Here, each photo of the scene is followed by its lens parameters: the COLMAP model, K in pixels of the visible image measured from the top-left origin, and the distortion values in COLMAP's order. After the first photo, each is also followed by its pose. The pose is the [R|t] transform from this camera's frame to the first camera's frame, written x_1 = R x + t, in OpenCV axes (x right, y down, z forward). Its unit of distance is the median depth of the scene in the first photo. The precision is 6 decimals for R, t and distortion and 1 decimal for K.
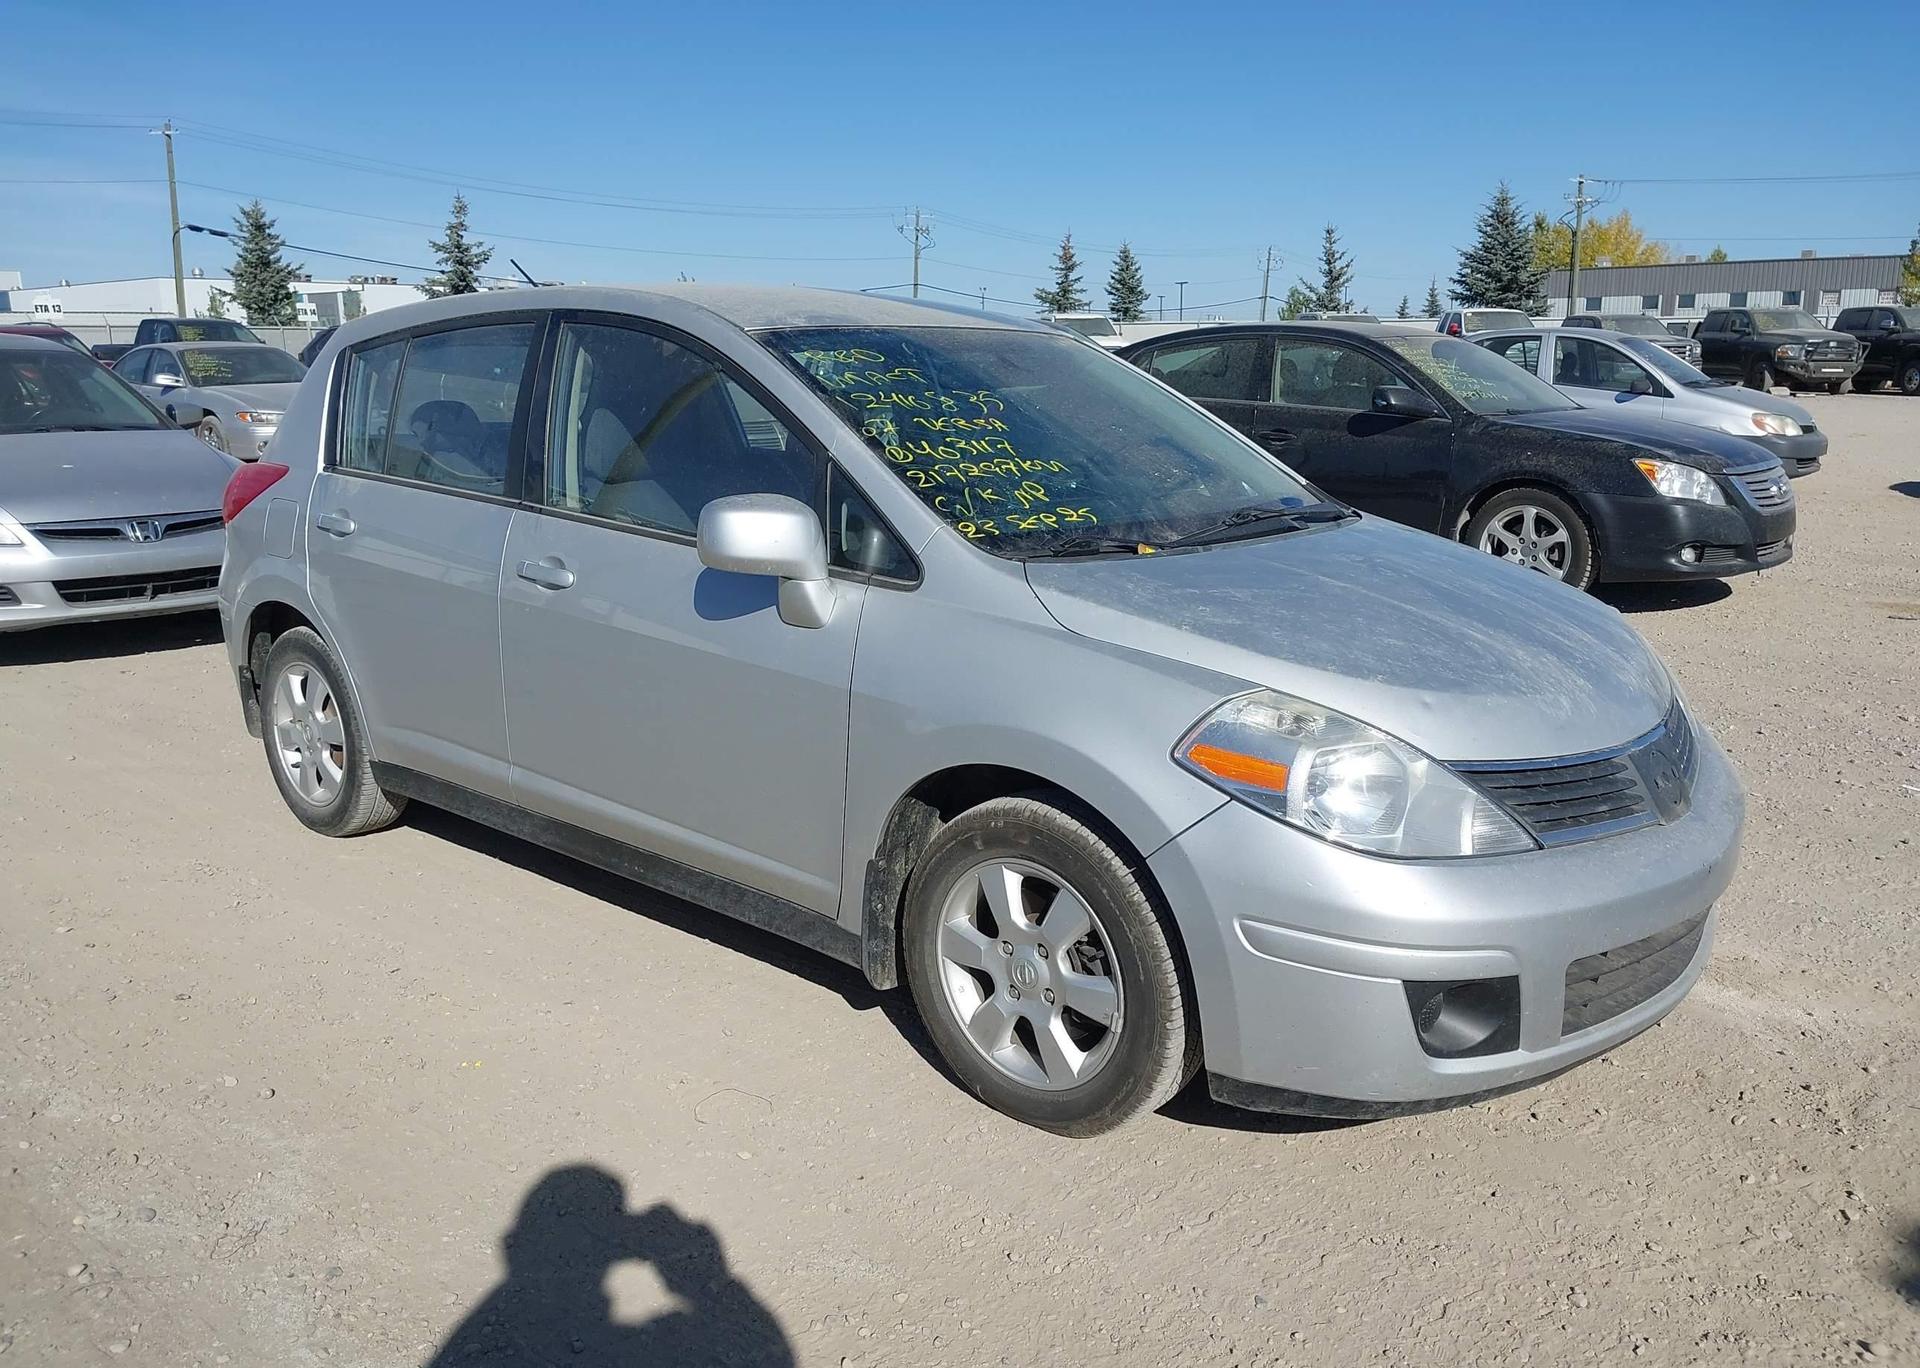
lens RADIAL K [[1510.3, 0, 963.4], [0, 1510.3, 681.6], [0, 0, 1]] dist [0.037695, -0.061155]
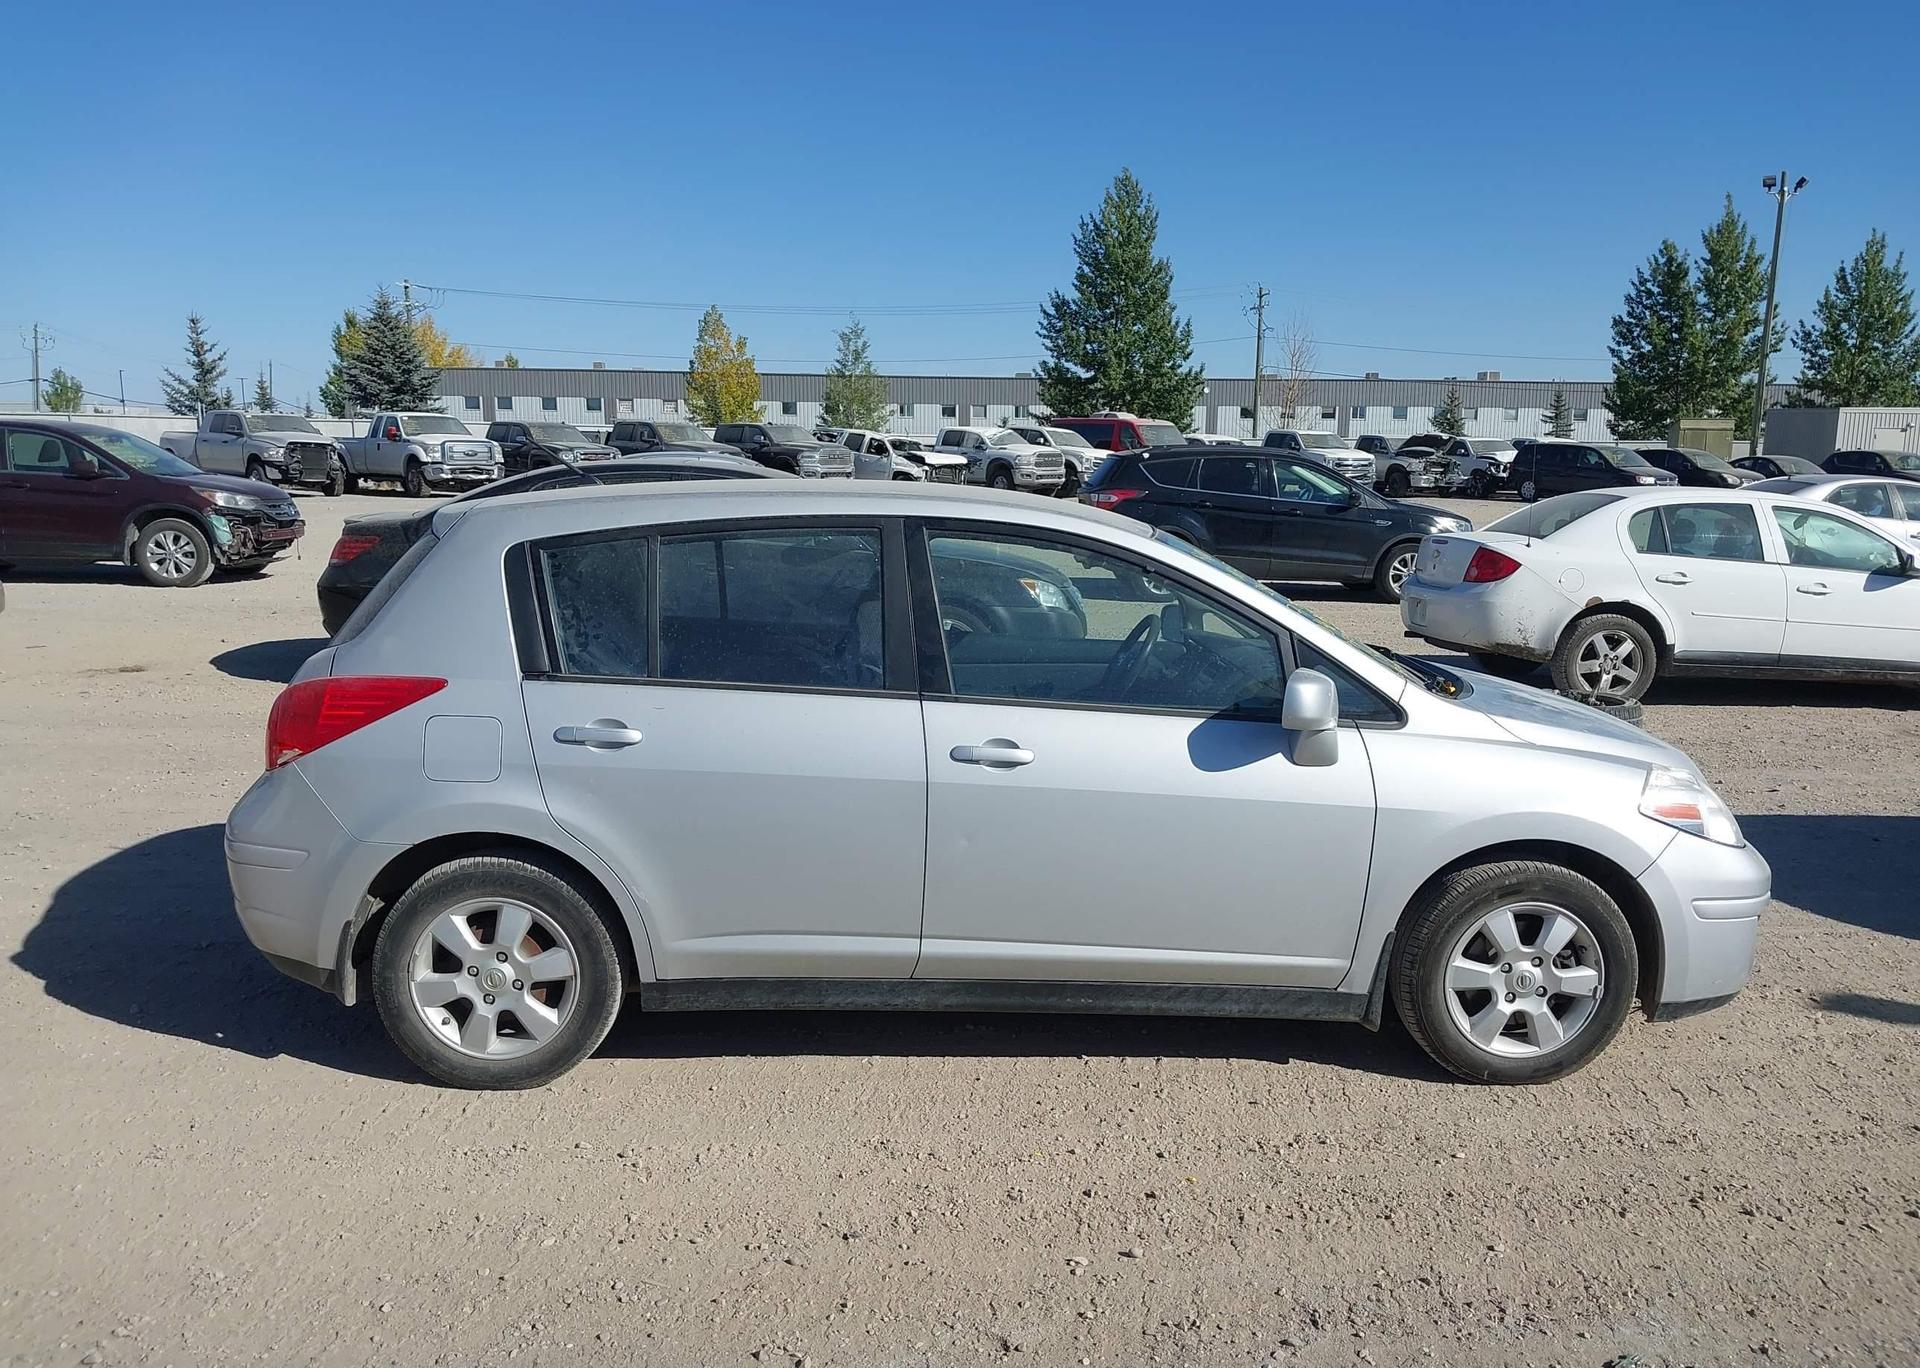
lens RADIAL K [[1521.7, 0, 970.8], [0, 1521.7, 675.1], [0, 0, 1]] dist [0.034372, -0.060743]
pose [[0.724352, -0.085173, 0.684149, -0.519798], [0.128097, 0.991687, -0.012165, -0.058826], [-0.677425, 0.096449, 0.729241, 0.097923]]
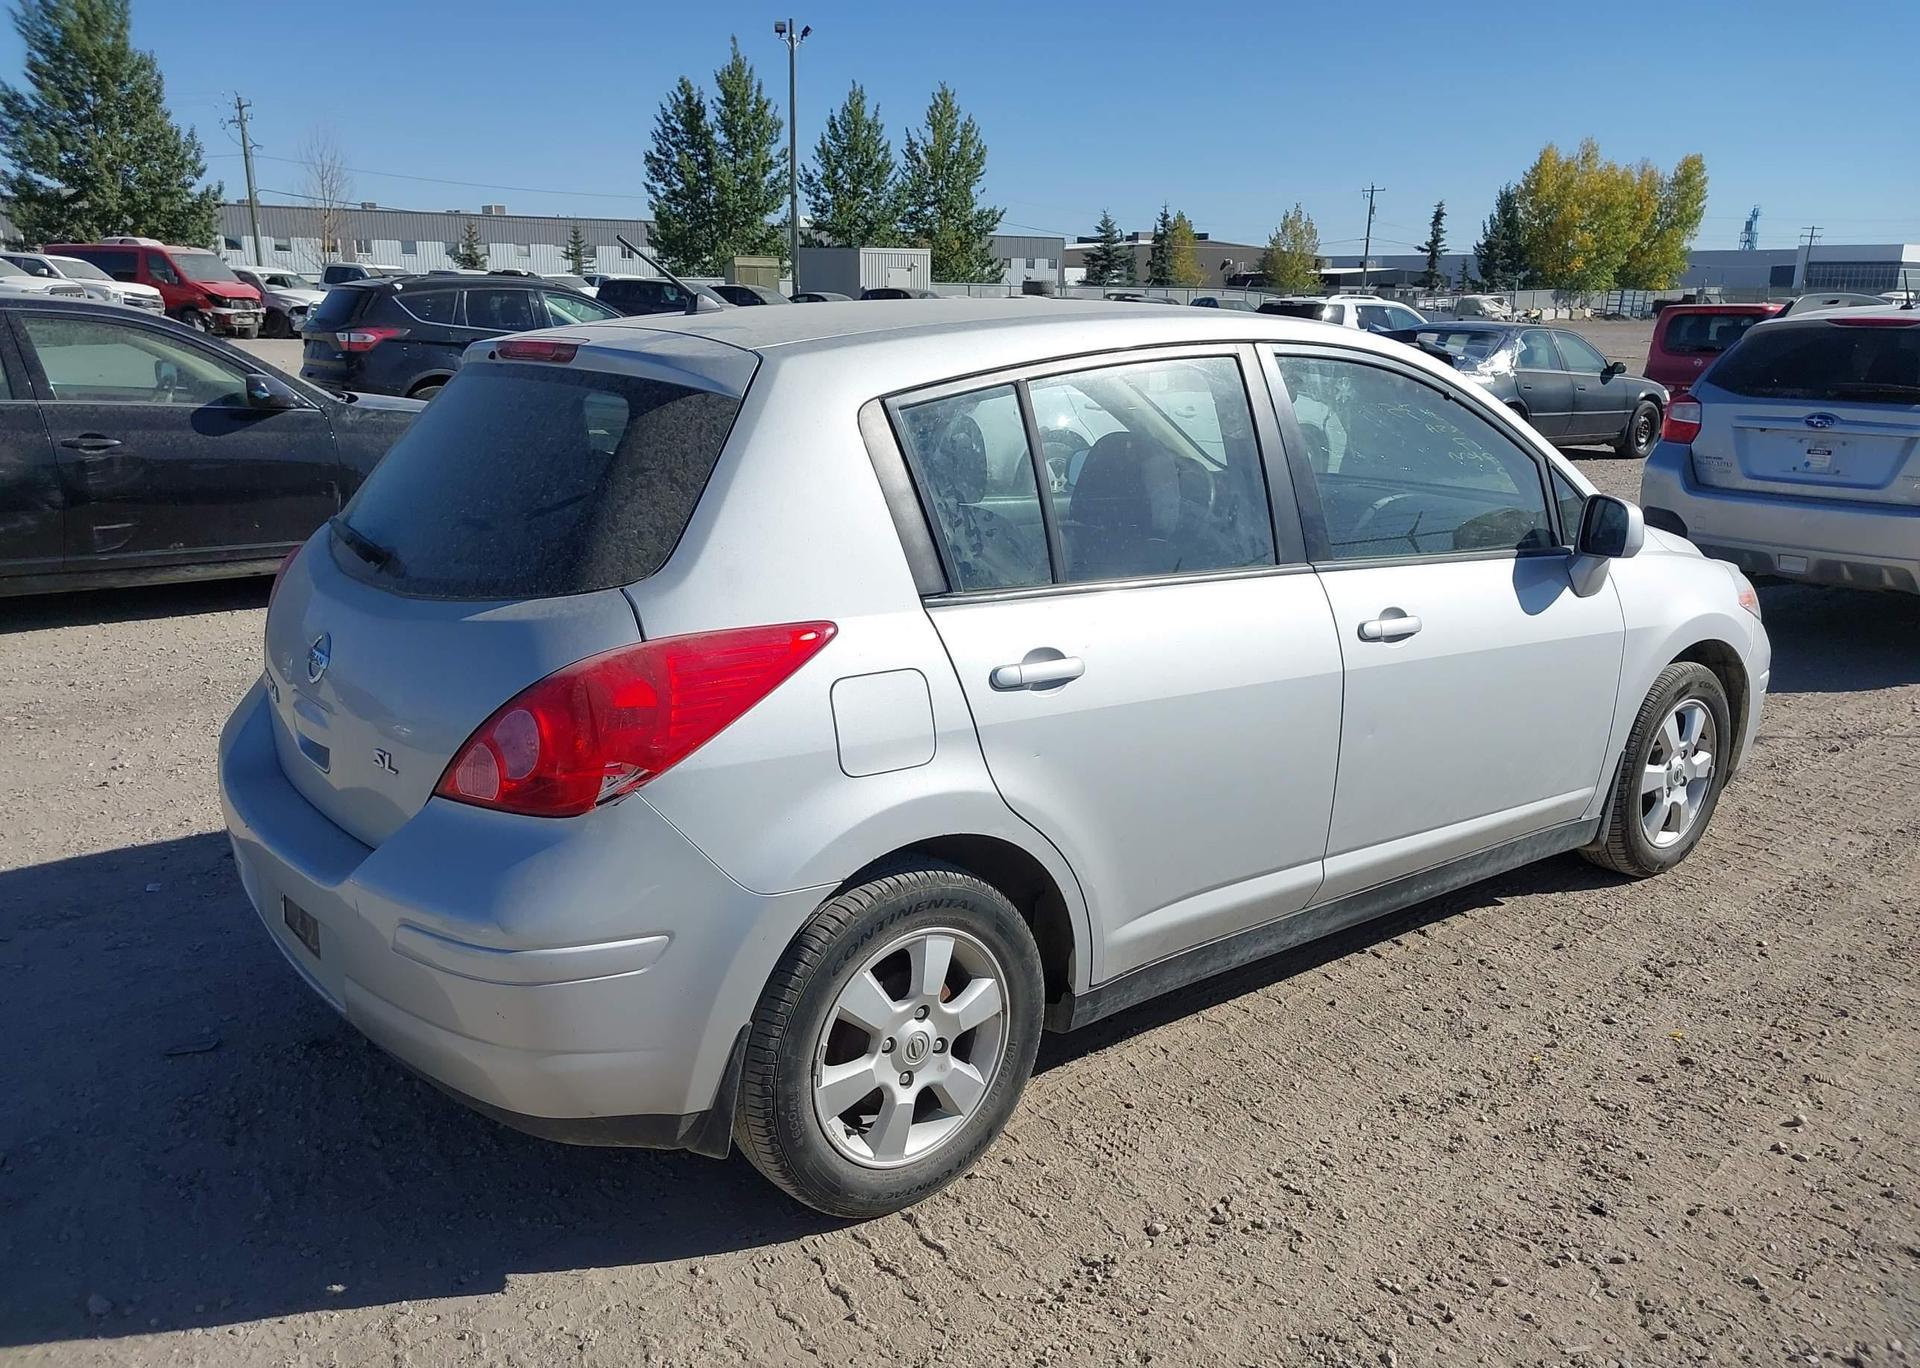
lens RADIAL K [[1529.2, 0, 975.6], [0, 1529.2, 686.1], [0, 0, 1]] dist [0.012354, -0.005979]
pose [[0.172236, -0.233532, 0.956973, -0.616098], [0.197368, 0.959973, 0.198742, -0.137627], [-0.965081, 0.154646, 0.211433, 0.524082]]
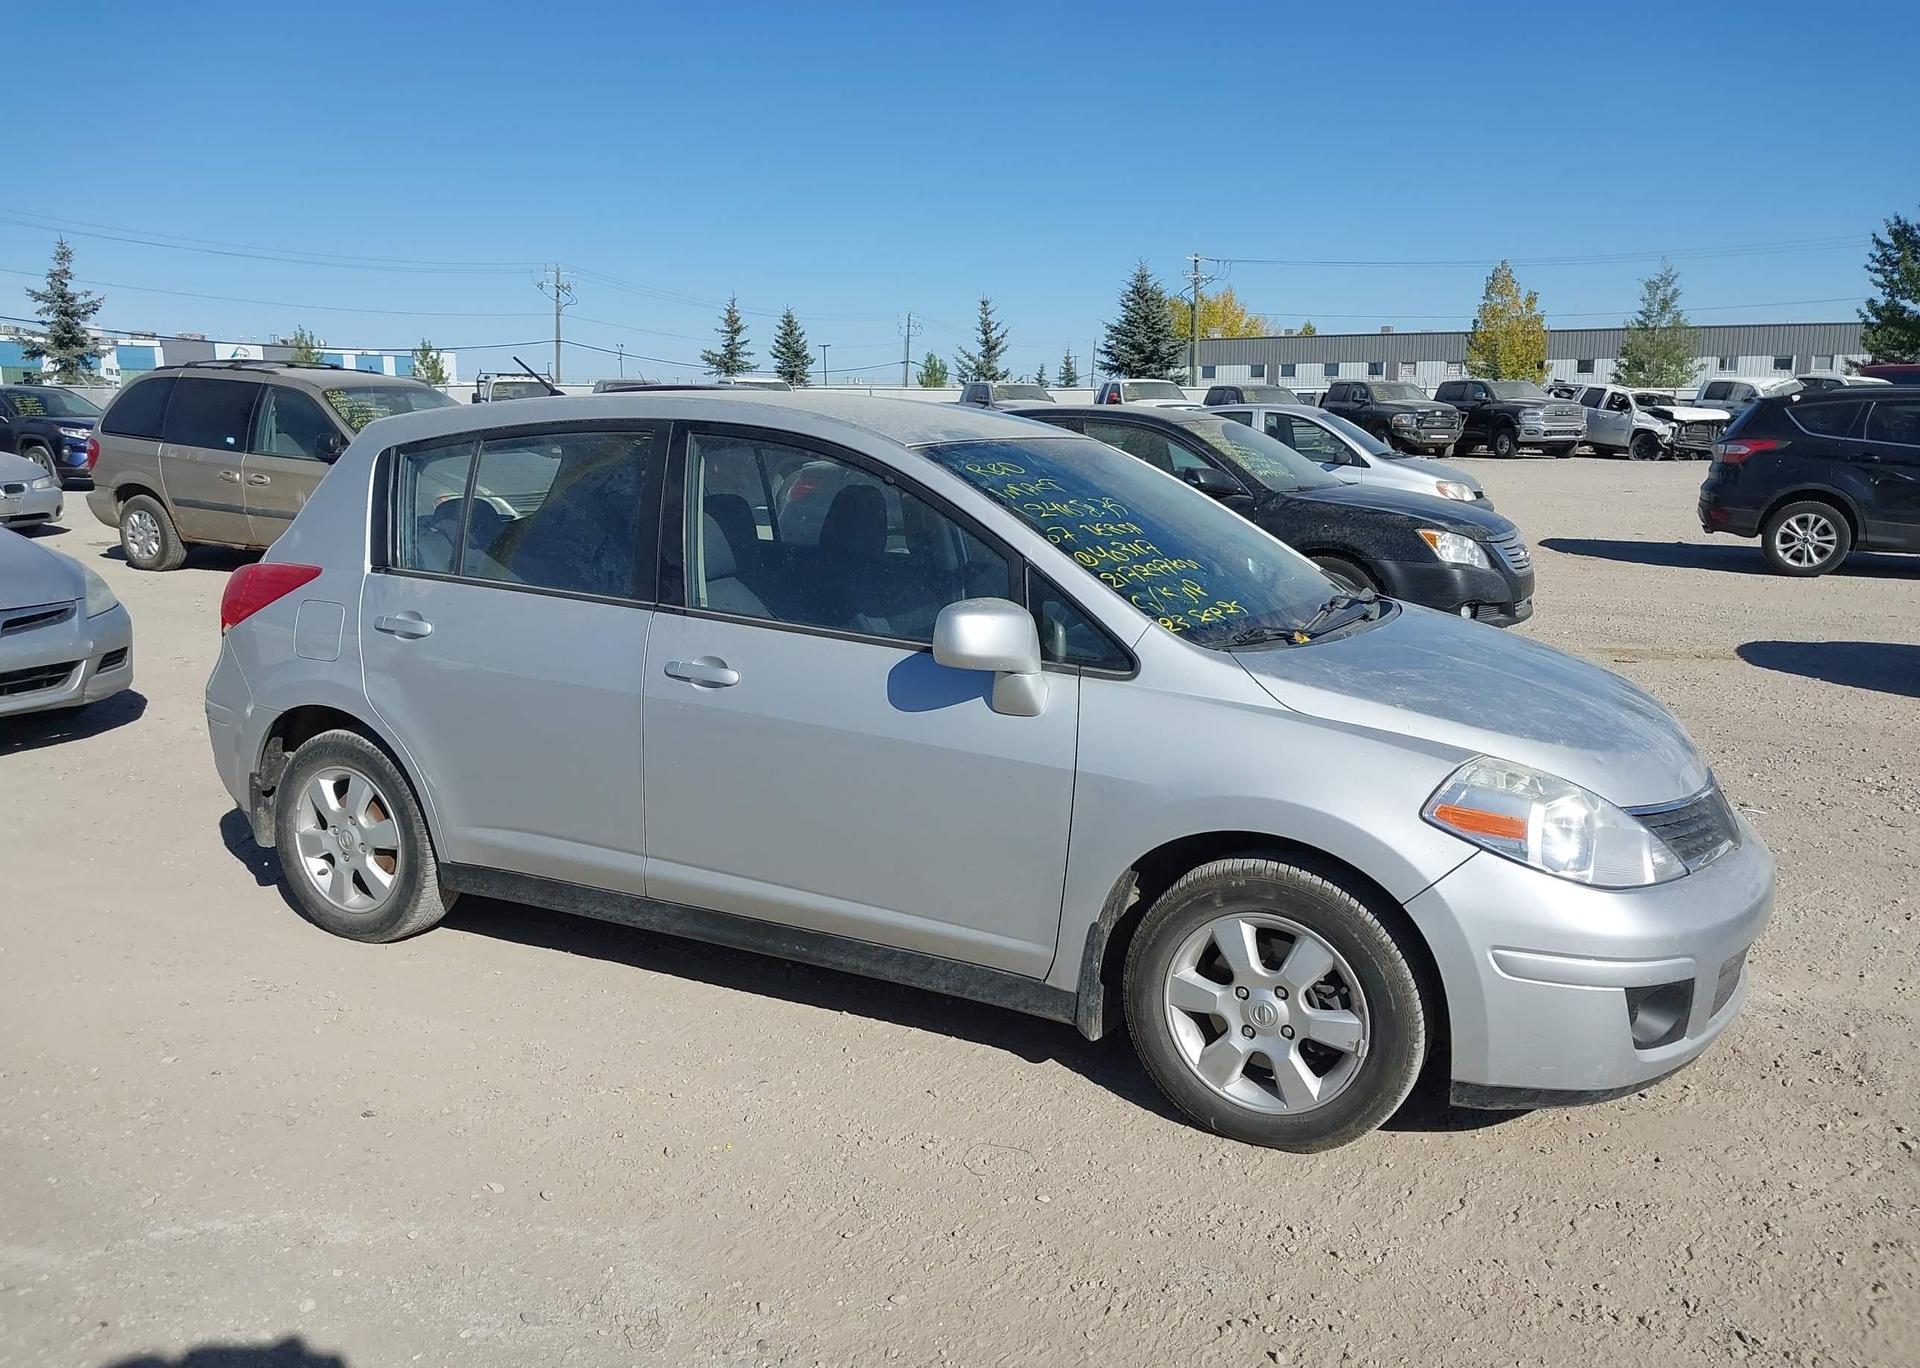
lens RADIAL K [[1497.9, 0, 960.0], [0, 1497.9, 684.0], [0, 0, 1]] dist [0.059244, -0.101916]
pose [[0.973008, -0.035221, 0.228067, -0.168153], [0.043054, 0.998638, -0.029459, -0.012362], [-0.226719, 0.038483, 0.973200, -0.025816]]
